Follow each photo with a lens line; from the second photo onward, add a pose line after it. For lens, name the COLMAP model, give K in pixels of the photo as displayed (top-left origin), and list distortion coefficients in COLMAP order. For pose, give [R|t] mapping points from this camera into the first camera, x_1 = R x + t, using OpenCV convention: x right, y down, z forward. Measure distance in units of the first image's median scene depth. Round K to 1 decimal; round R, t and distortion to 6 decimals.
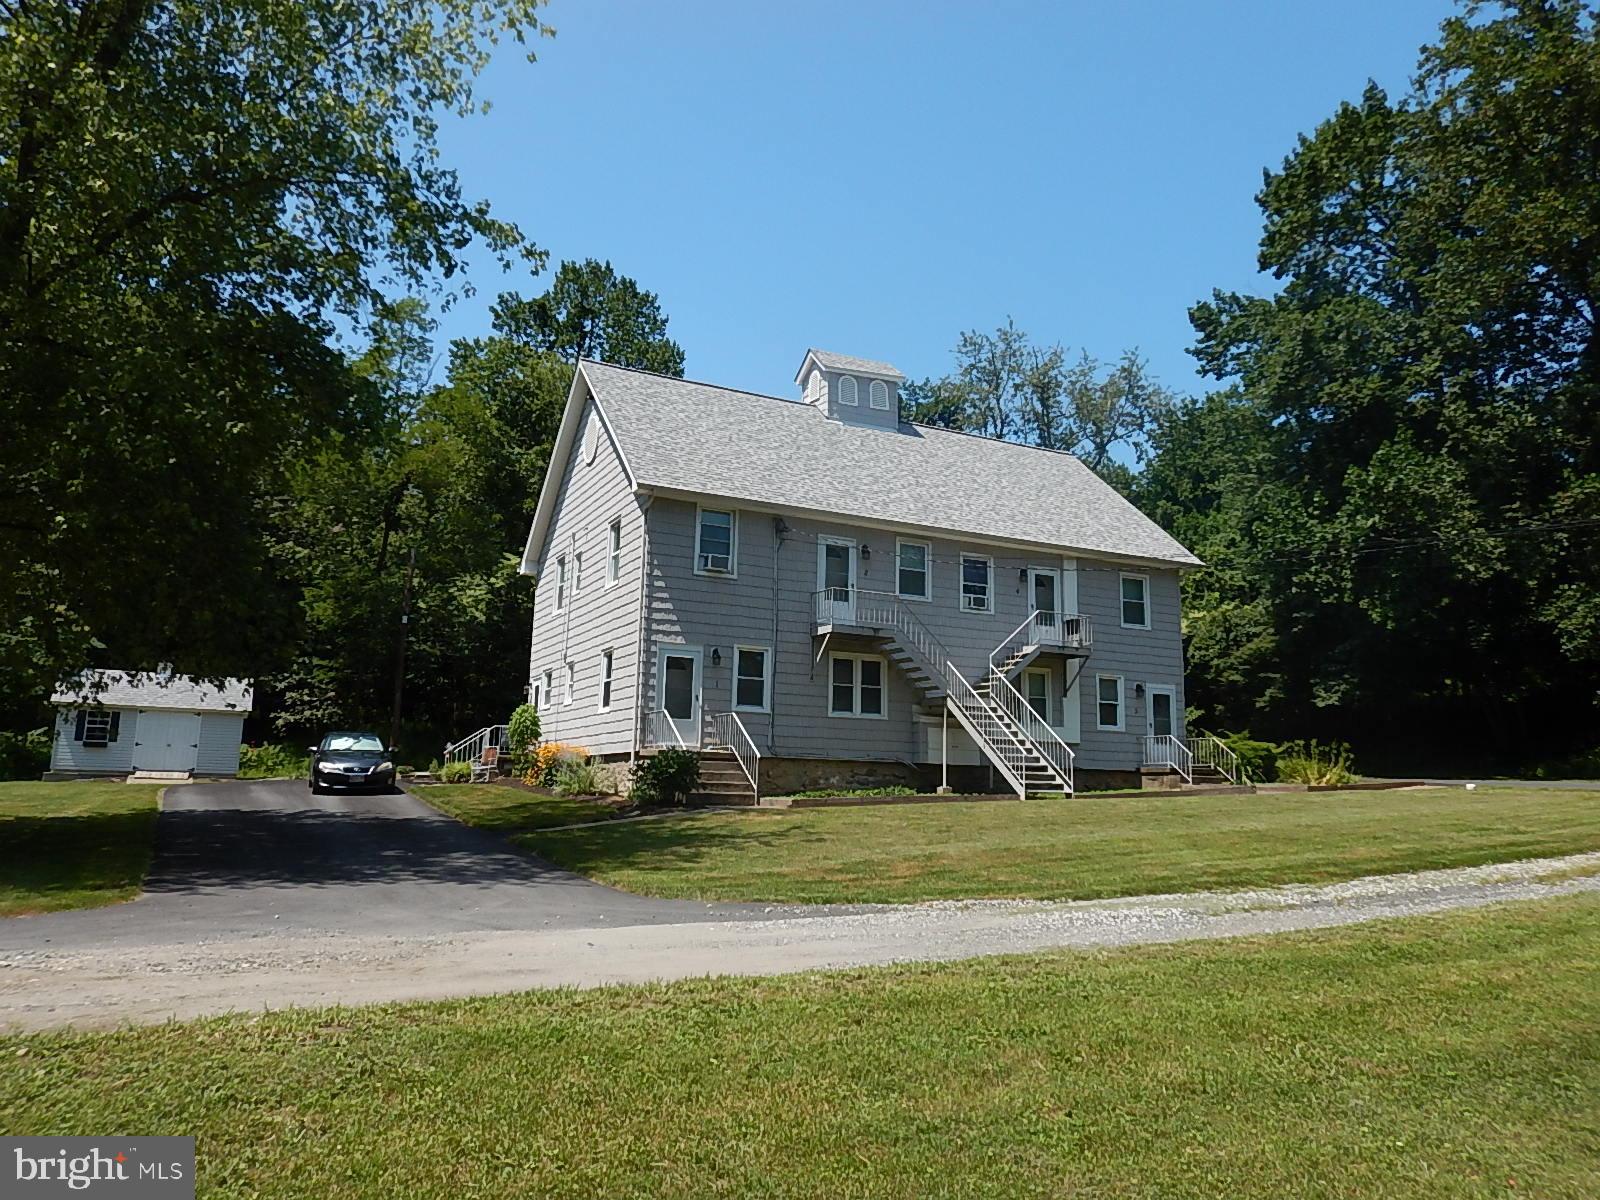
lens RADIAL K [[1101.2, 0, 800.0], [0, 1101.2, 600.0], [0, 0, 1]] dist [0.006777, 0.002337]
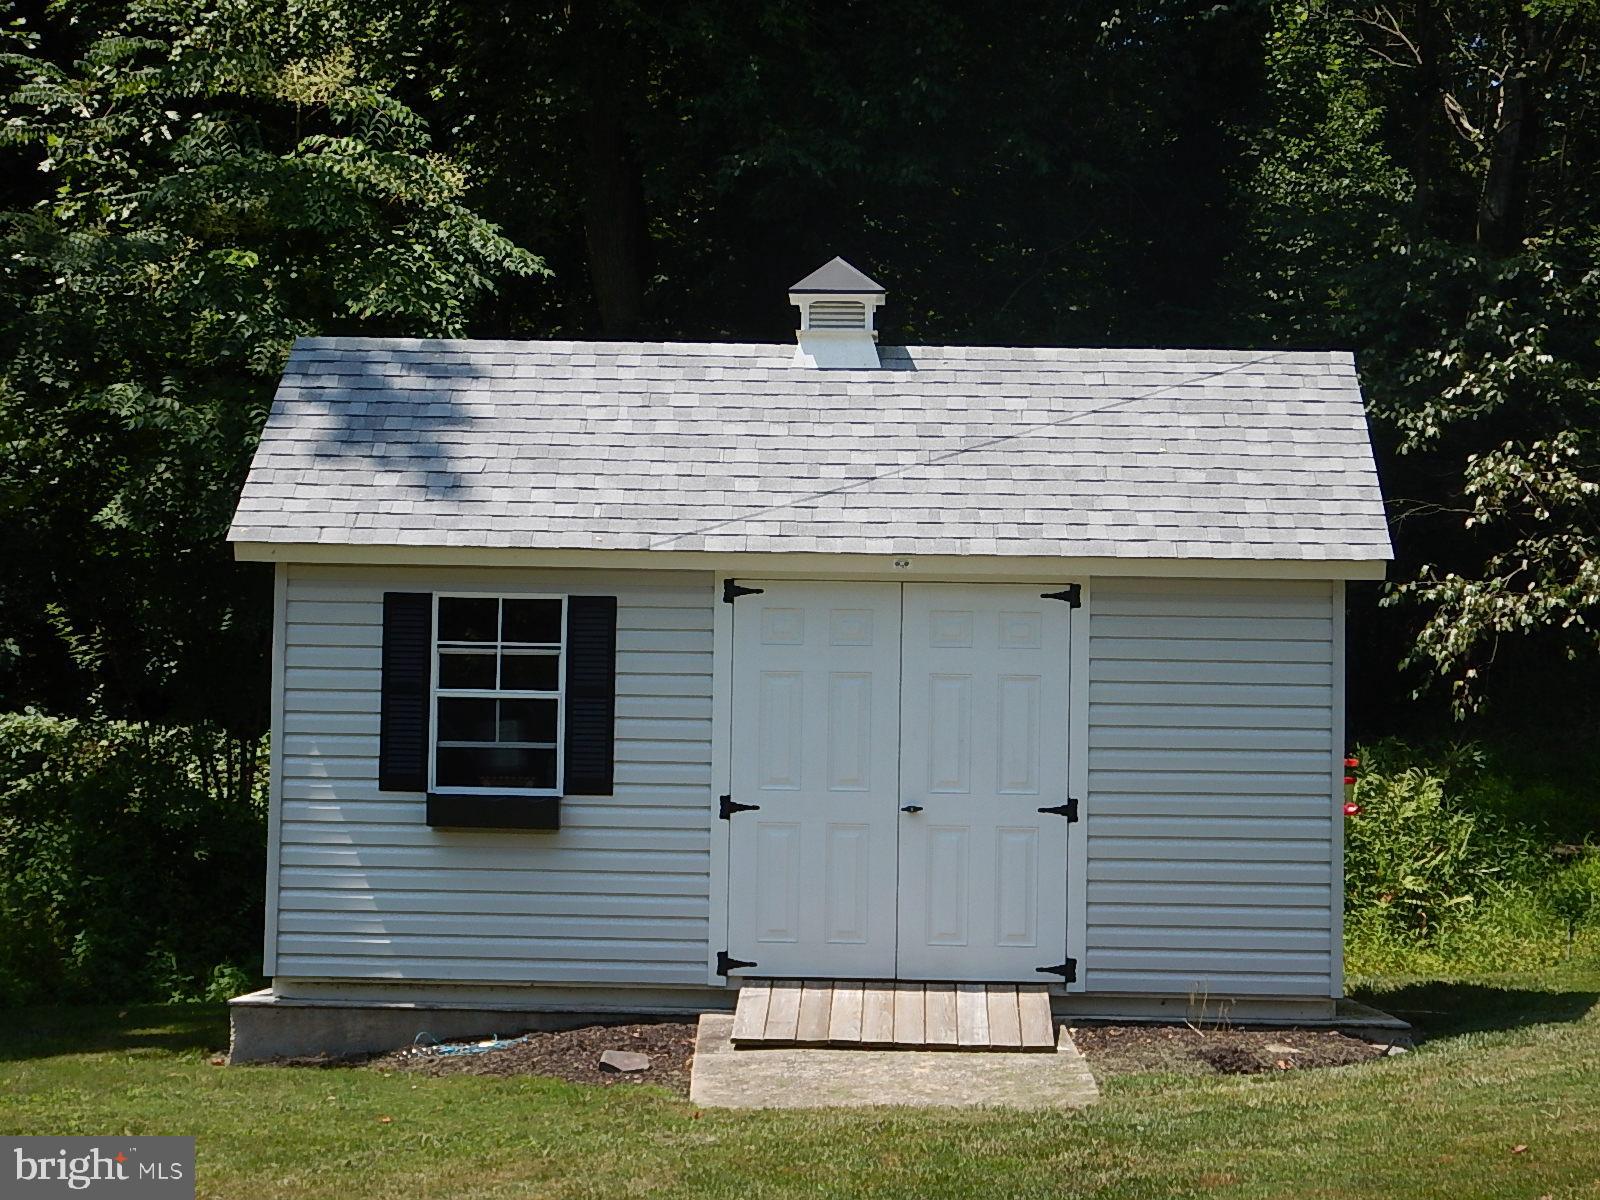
lens RADIAL K [[3631.9, 0, 800.0], [0, 3631.9, 600.0], [0, 0, 1]] dist [0.001204, 0.015086]
pose [[0.871455, -0.032023, -0.489429, -0.352395], [0.084357, 0.992782, 0.085246, 0.061847], [0.483167, -0.115575, 0.867866, 0.584495]]
